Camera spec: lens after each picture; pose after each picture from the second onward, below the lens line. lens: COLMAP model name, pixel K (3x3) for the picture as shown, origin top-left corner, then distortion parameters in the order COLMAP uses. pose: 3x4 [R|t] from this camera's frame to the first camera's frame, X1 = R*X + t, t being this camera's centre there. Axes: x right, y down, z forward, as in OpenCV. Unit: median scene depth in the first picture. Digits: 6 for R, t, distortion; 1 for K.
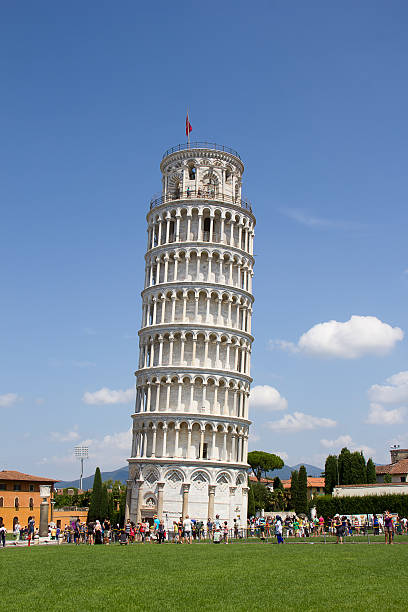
lens RADIAL K [[678.4, 0, 204.0], [0, 678.4, 306.0], [0, 0, 1]] dist [-0.003860, 0.000102]
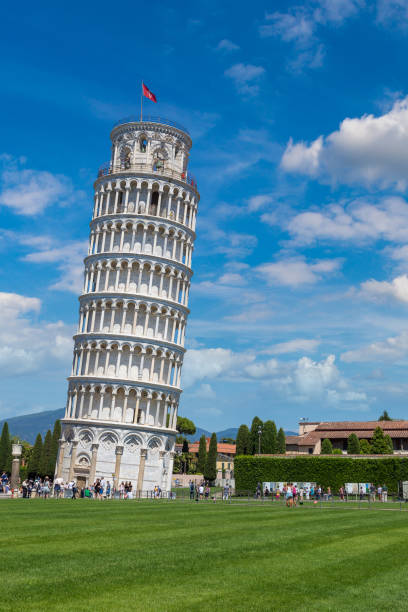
lens RADIAL K [[693.8, 0, 204.0], [0, 693.8, 306.0], [0, 0, 1]] dist [0.012288, -0.011112]
pose [[0.987467, 0.074817, 0.138965, -0.057982], [-0.082799, 0.995179, 0.052561, -0.019928], [-0.134362, -0.063408, 0.988901, -0.063784]]
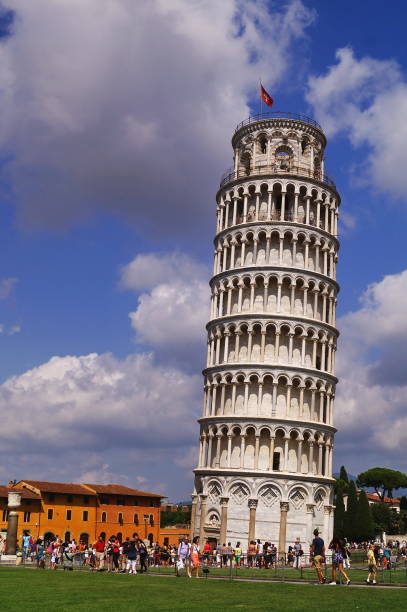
lens RADIAL K [[673.8, 0, 229.1], [0, 673.8, 307.8], [0, 0, 1]] dist [-0.010269, -0.006911]
pose [[0.984314, -0.030144, -0.173832, 0.091016], [0.025458, 0.999252, -0.029120, 0.041696], [0.174580, 0.024238, 0.984345, 0.141447]]
